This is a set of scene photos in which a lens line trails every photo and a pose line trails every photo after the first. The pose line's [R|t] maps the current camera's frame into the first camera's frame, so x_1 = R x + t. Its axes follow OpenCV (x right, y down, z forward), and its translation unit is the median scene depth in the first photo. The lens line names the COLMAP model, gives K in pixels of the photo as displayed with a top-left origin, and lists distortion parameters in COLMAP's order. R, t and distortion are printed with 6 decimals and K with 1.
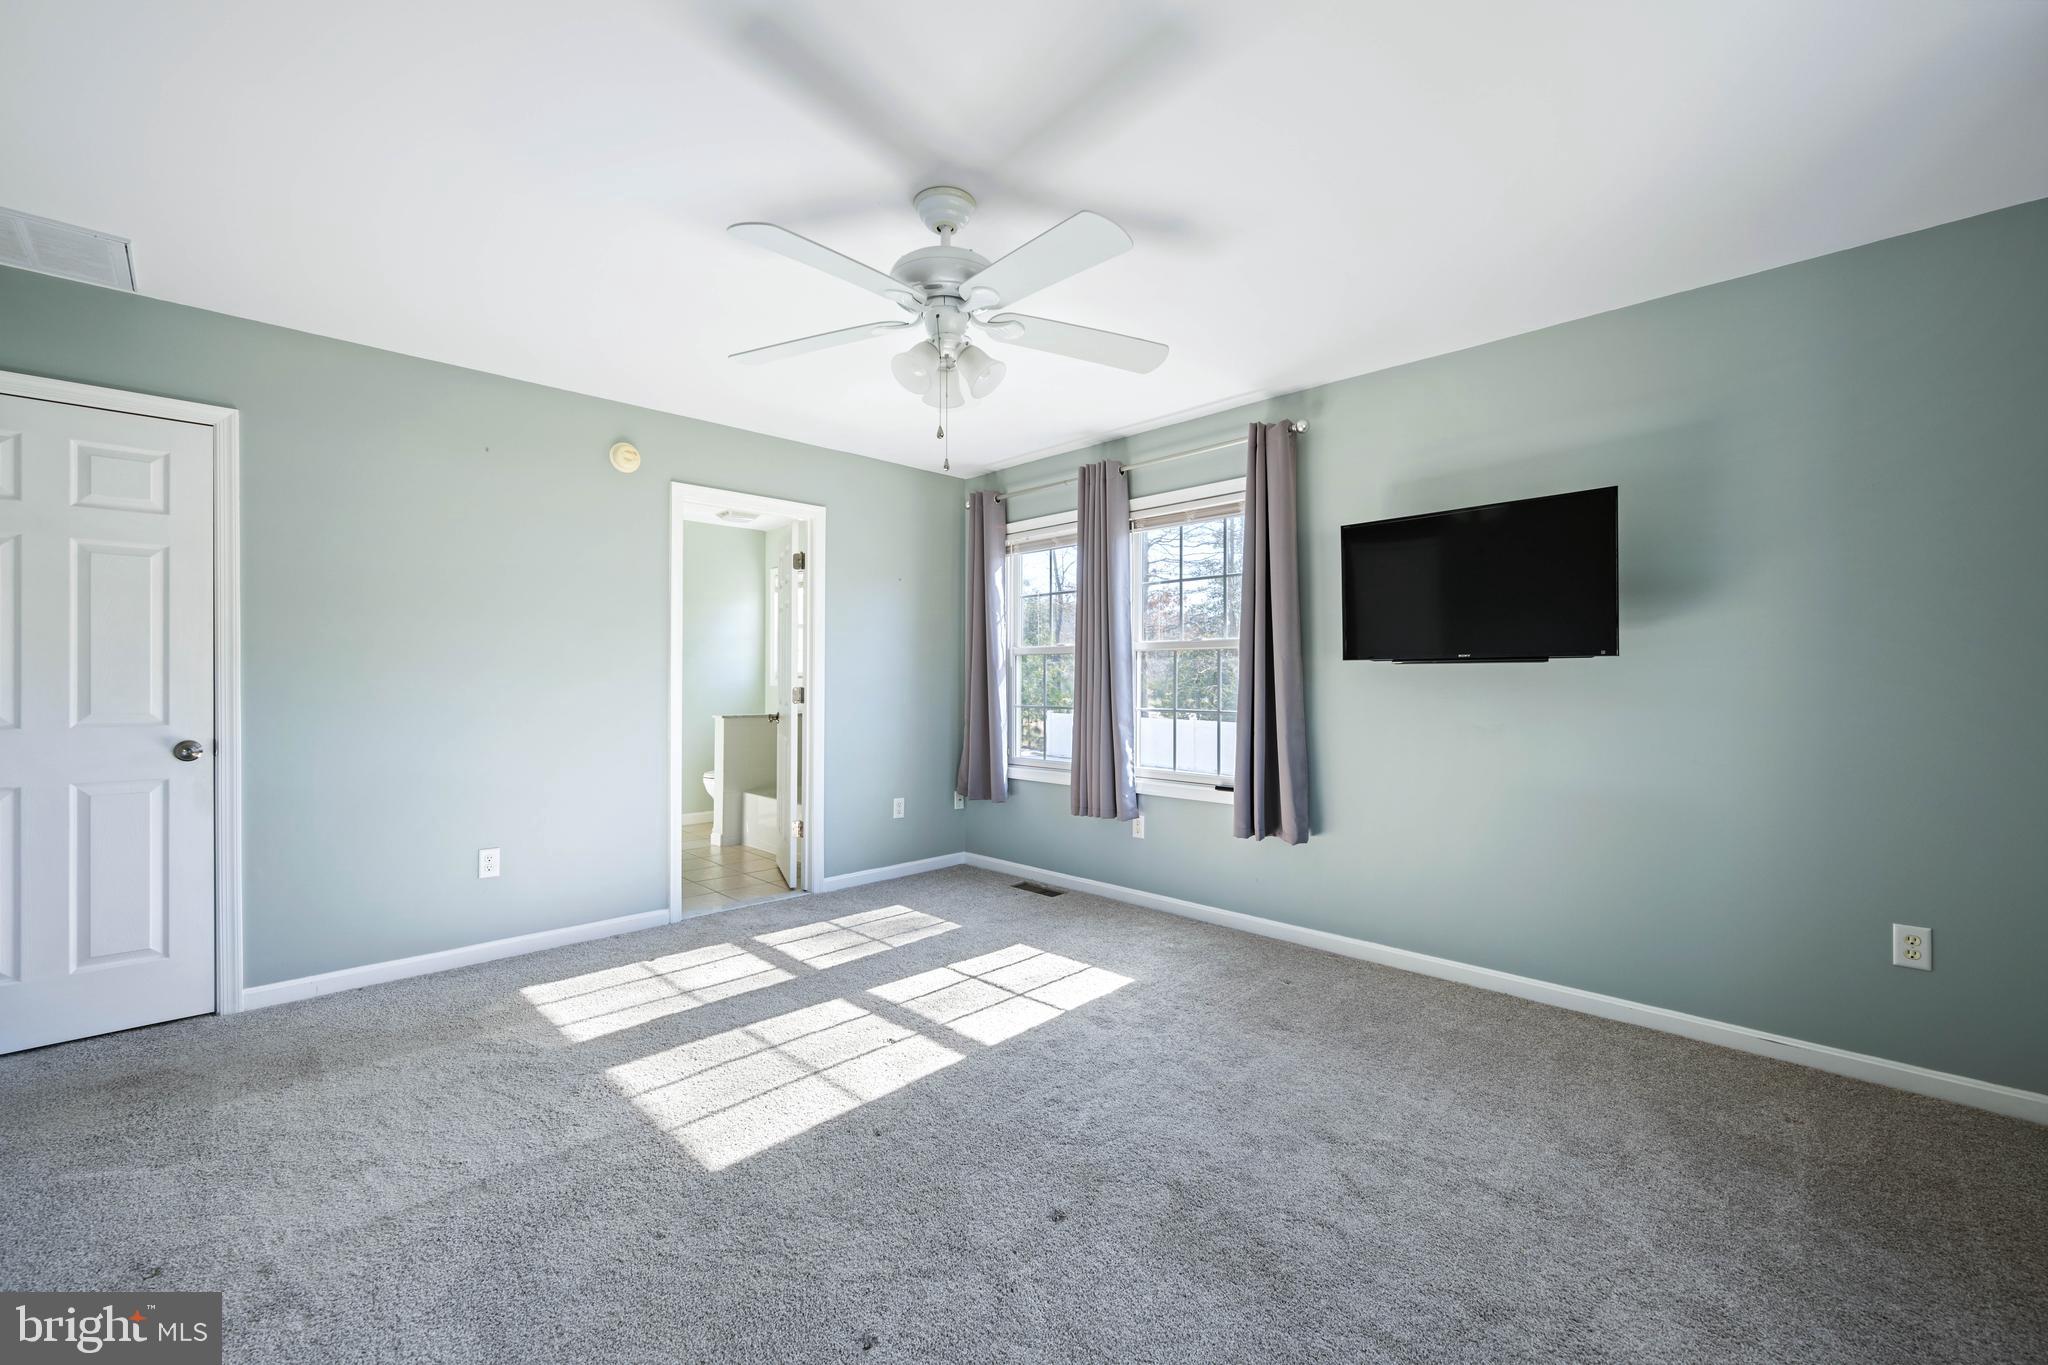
lens RADIAL K [[832.2, 0, 1024.0], [0, 832.2, 682.5], [0, 0, 1]] dist [-0.000568, -0.000131]
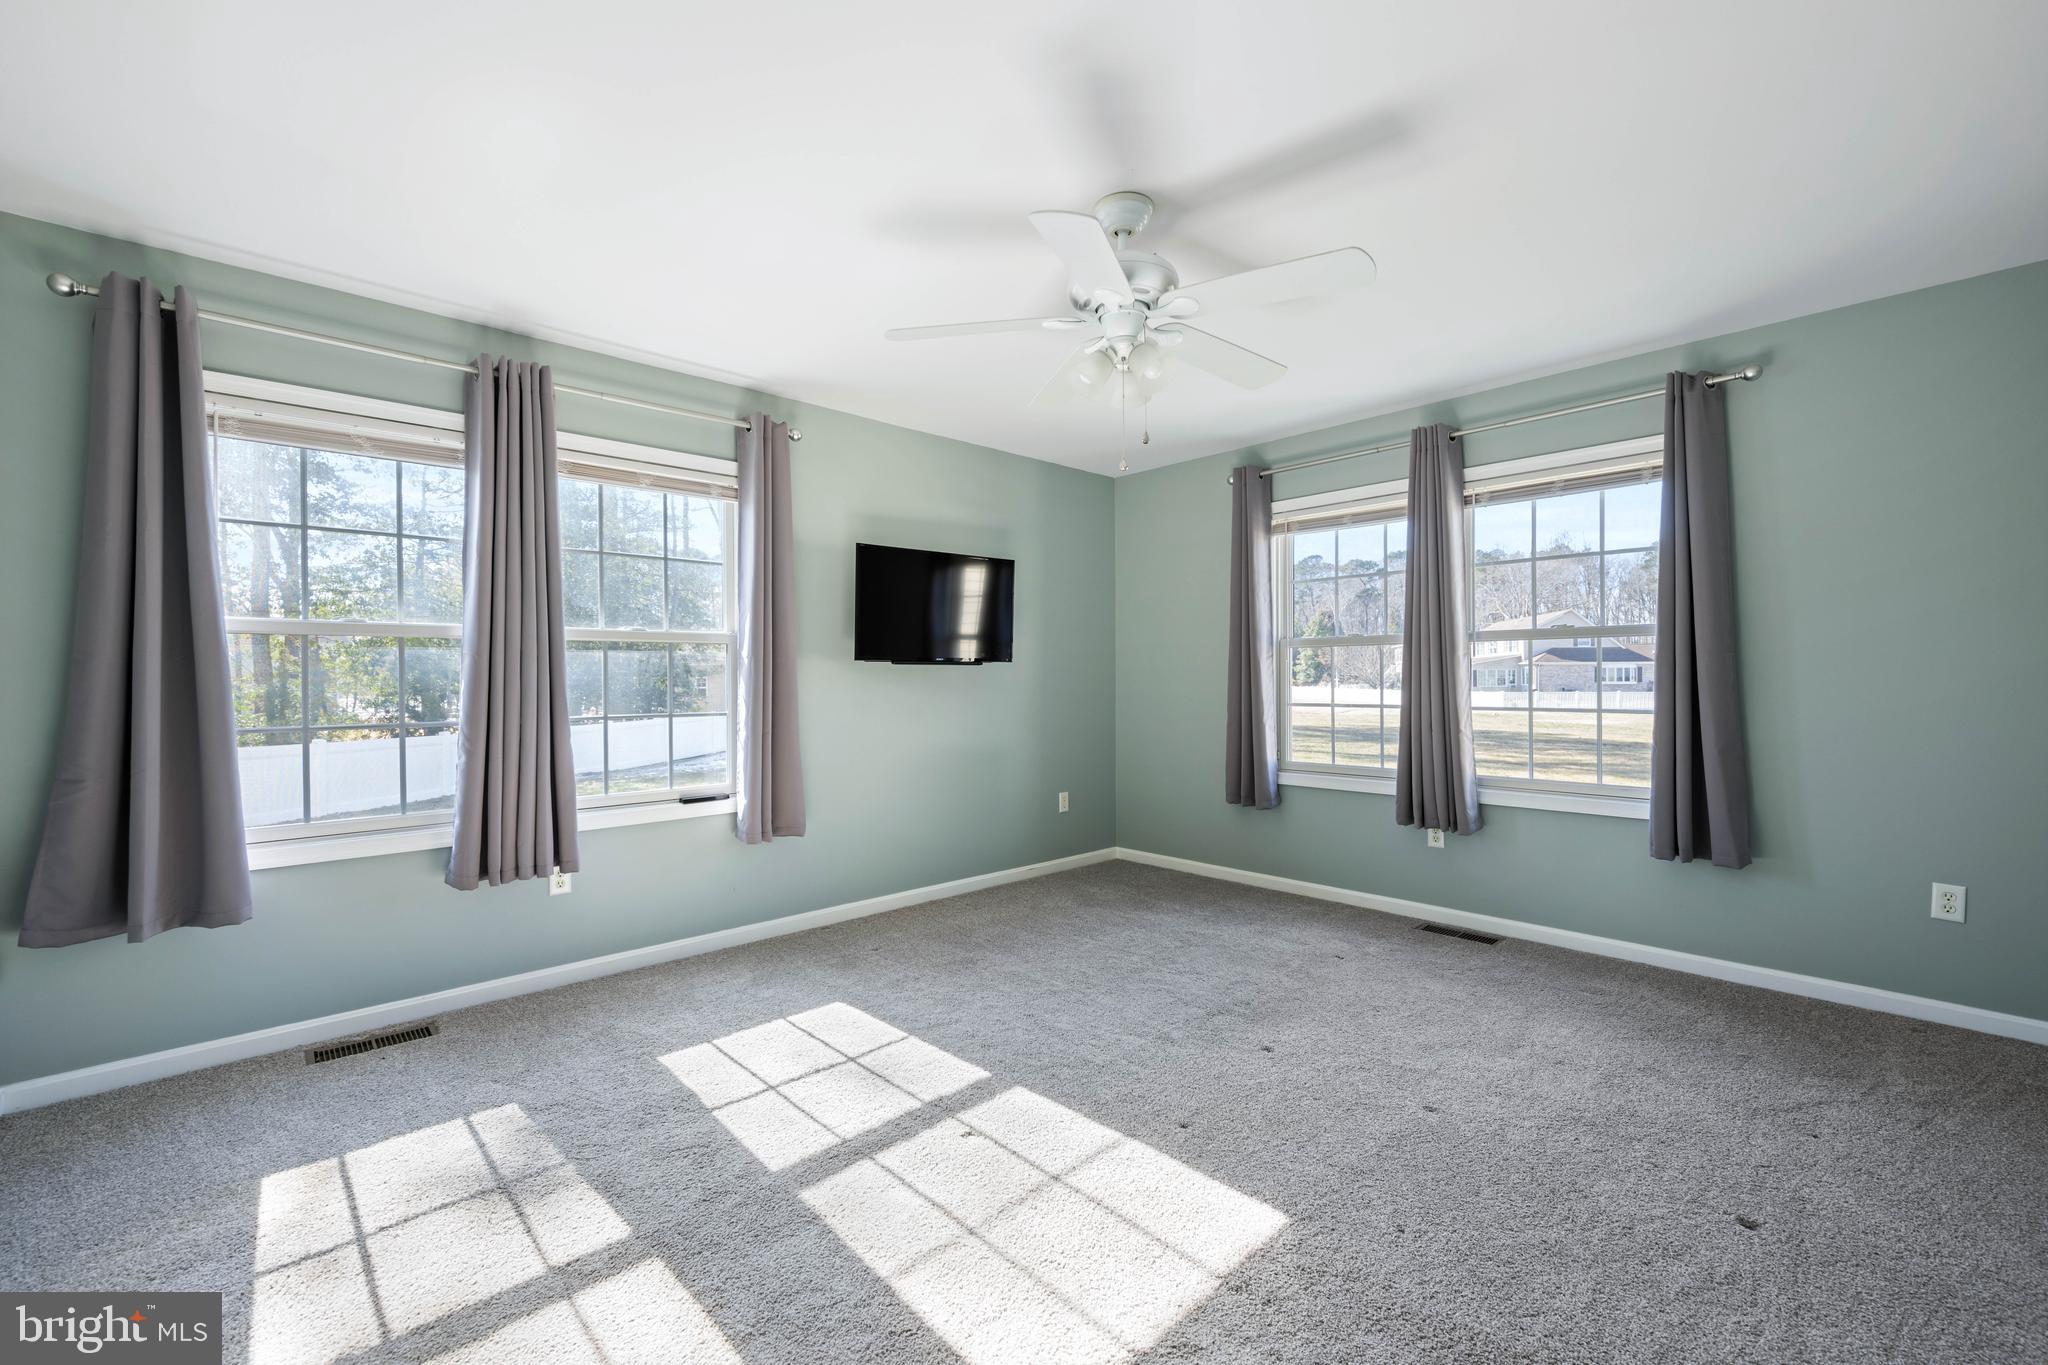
lens RADIAL K [[832.2, 0, 1024.0], [0, 832.2, 682.5], [0, 0, 1]] dist [-0.000568, -0.000131]
pose [[0.037880, -0.008172, 0.999249, -0.781387], [0.008289, 0.999935, 0.007863, -0.003347], [-0.999248, 0.007984, 0.037945, 0.756317]]
